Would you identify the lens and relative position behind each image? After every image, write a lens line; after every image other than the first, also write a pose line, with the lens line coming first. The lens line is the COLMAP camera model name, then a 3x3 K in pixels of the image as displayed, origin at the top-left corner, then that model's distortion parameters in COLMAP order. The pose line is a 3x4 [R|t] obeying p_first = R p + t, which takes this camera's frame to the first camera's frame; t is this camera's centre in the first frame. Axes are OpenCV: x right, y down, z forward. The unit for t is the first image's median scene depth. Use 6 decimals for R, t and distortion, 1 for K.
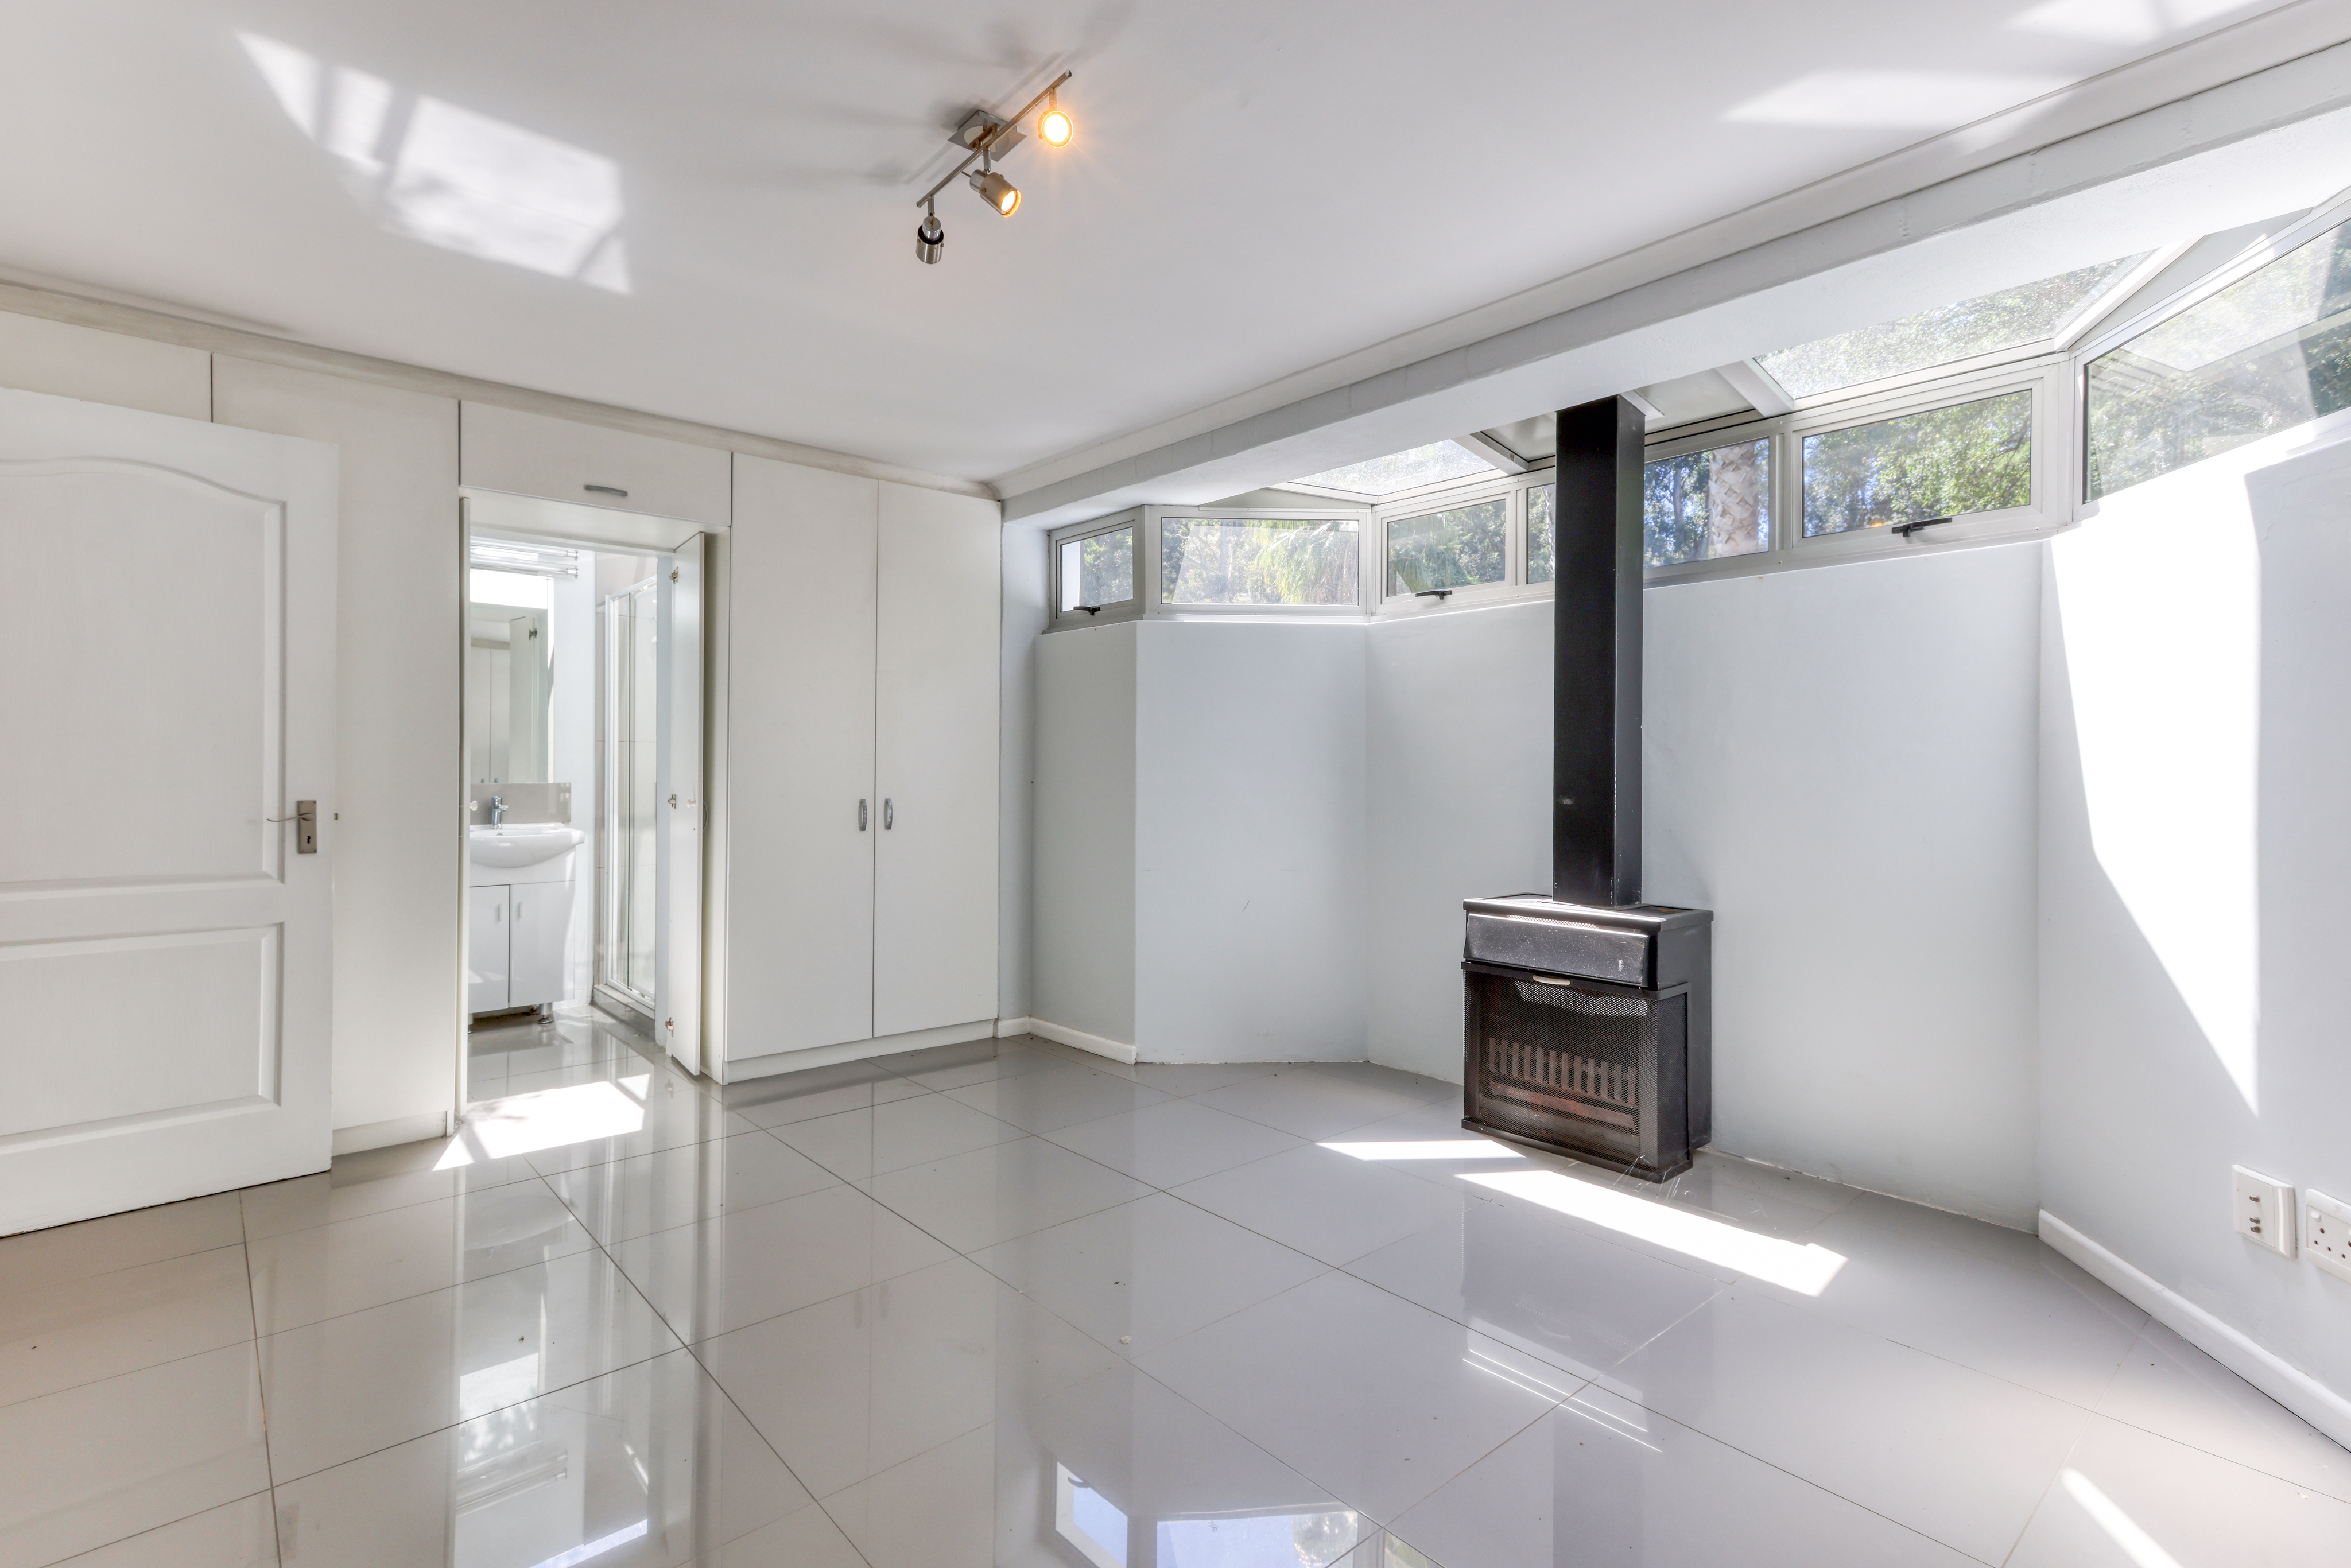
lens RADIAL K [[1096.3, 0, 1176.1], [0, 1096.3, 769.9], [0, 0, 1]] dist [0.025828, 0.000392]
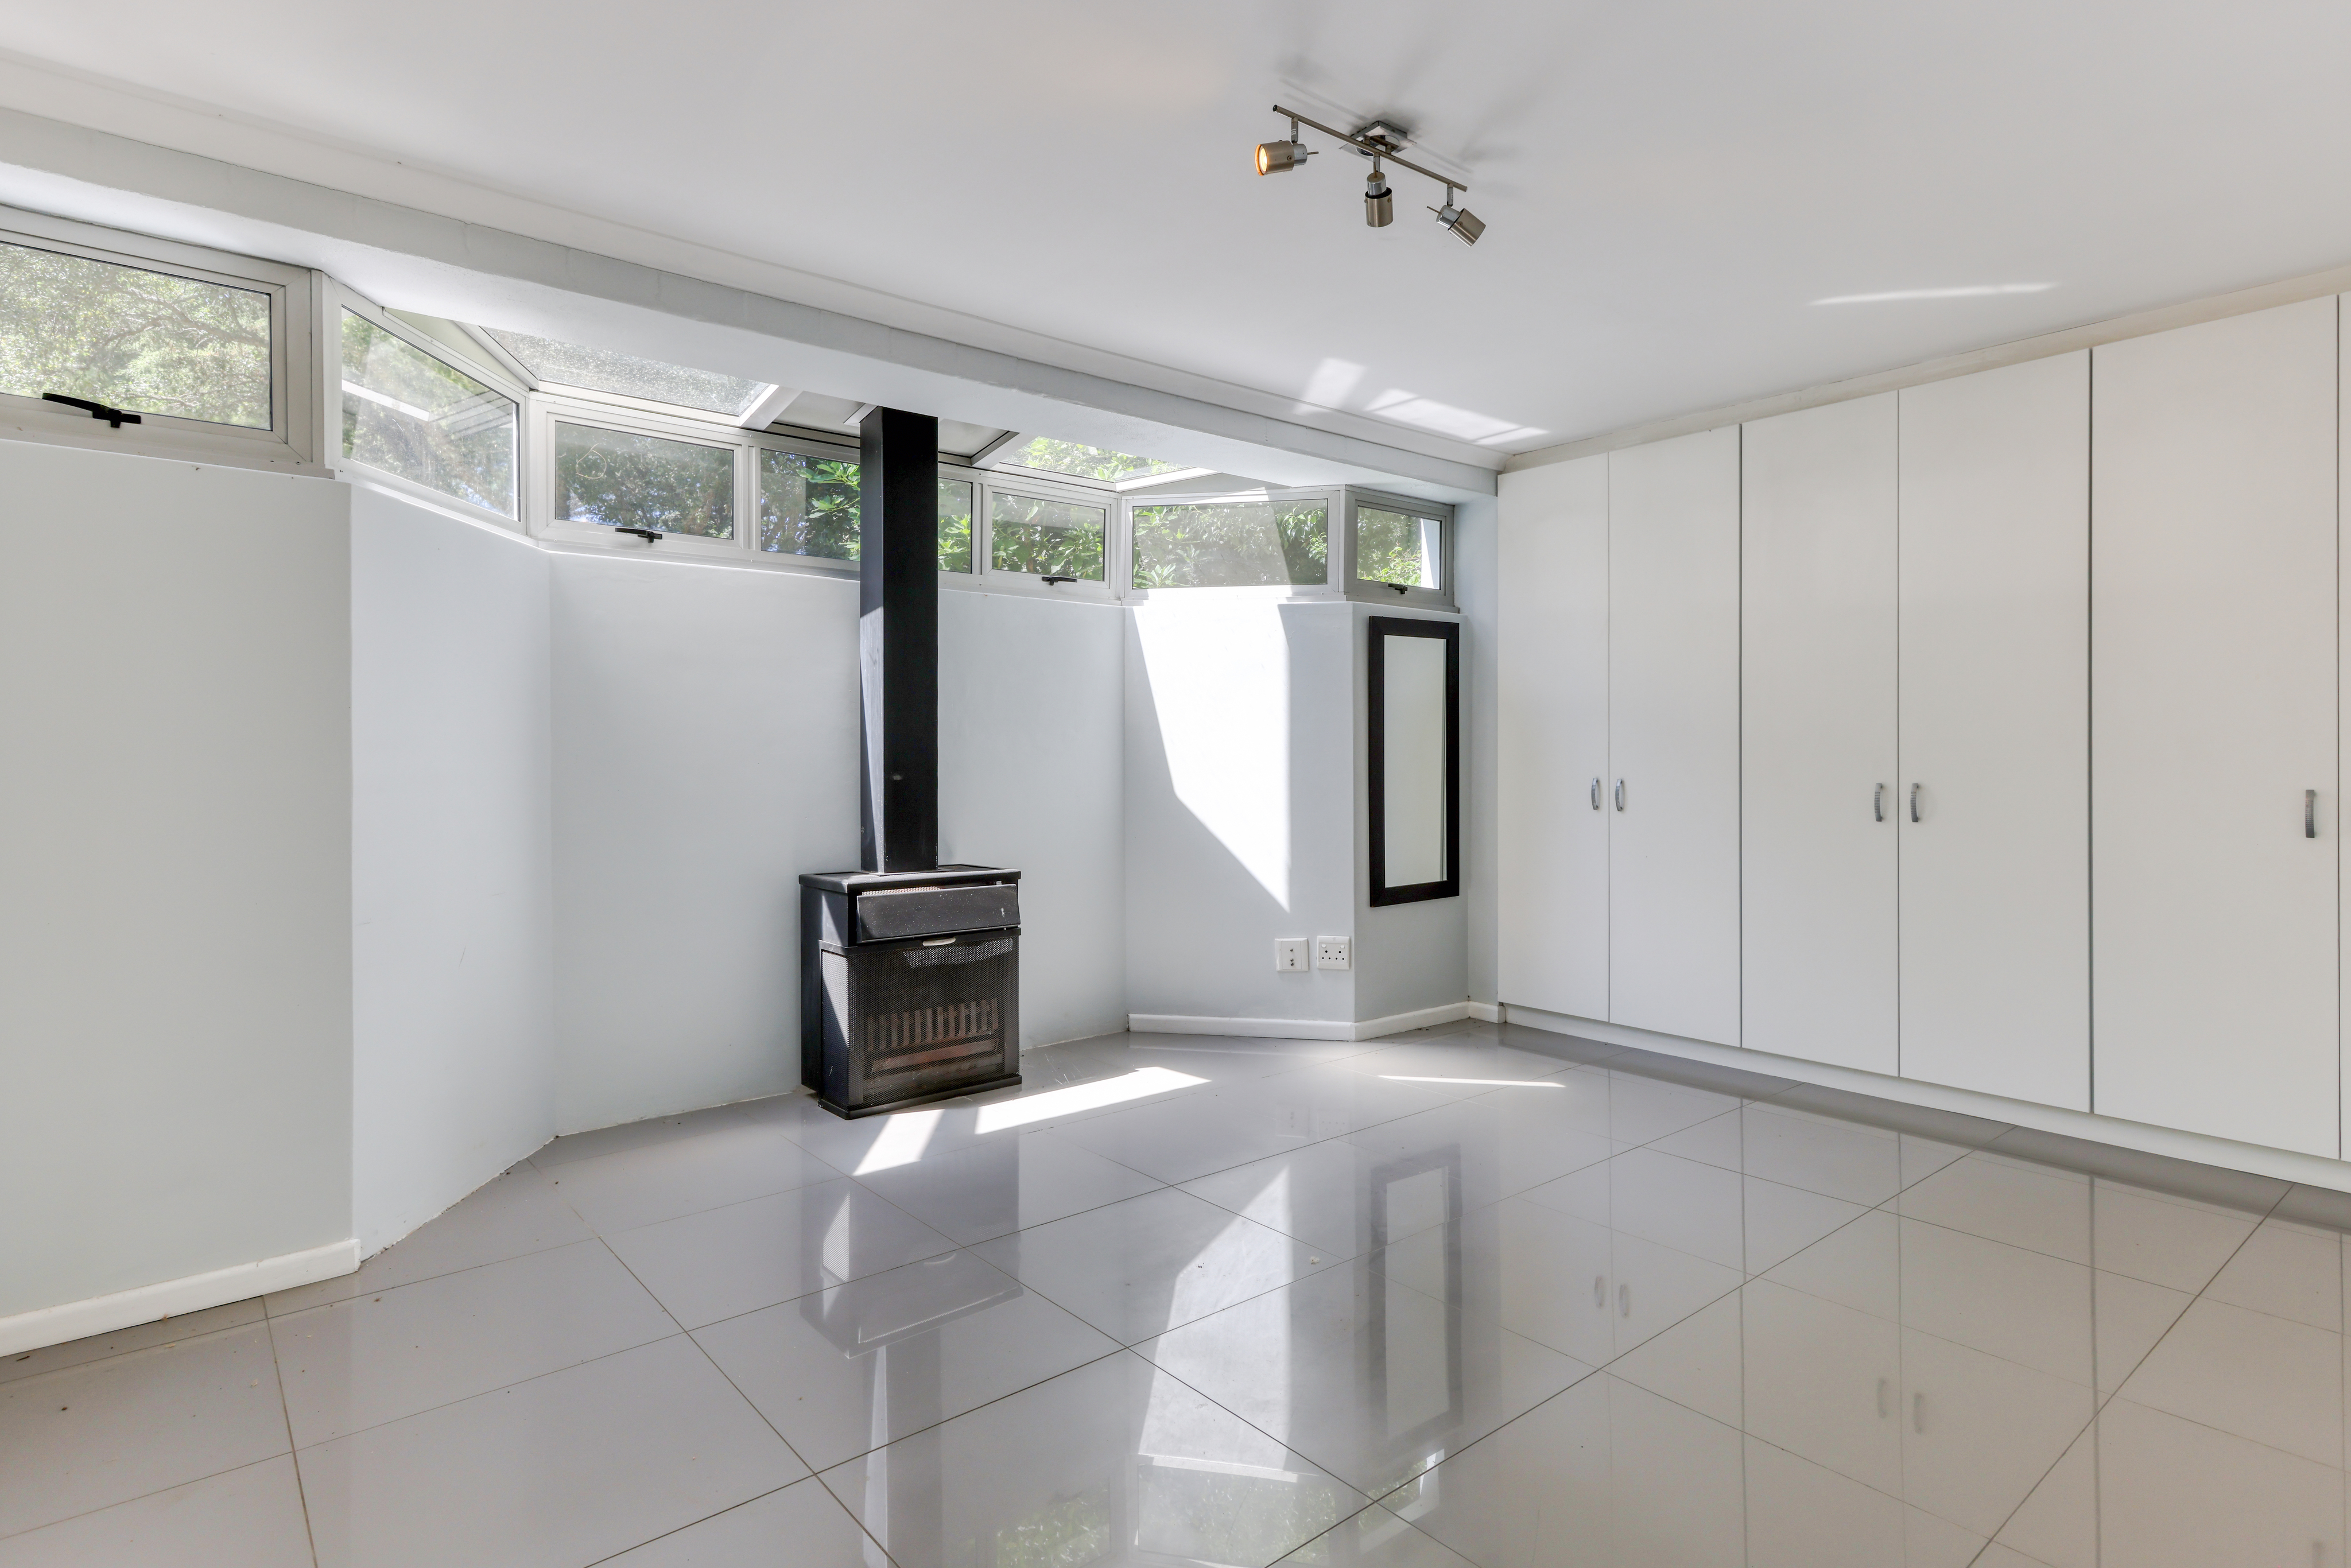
lens RADIAL K [[1226.0, 0, 1176.5], [0, 1226.0, 757.5], [0, 0, 1]] dist [-0.000075, 0.000130]
pose [[0.027358, -0.004341, 0.999616, -0.858645], [0.003272, 0.999986, 0.004253, 0.005978], [-0.999620, 0.003154, 0.027372, 0.737243]]
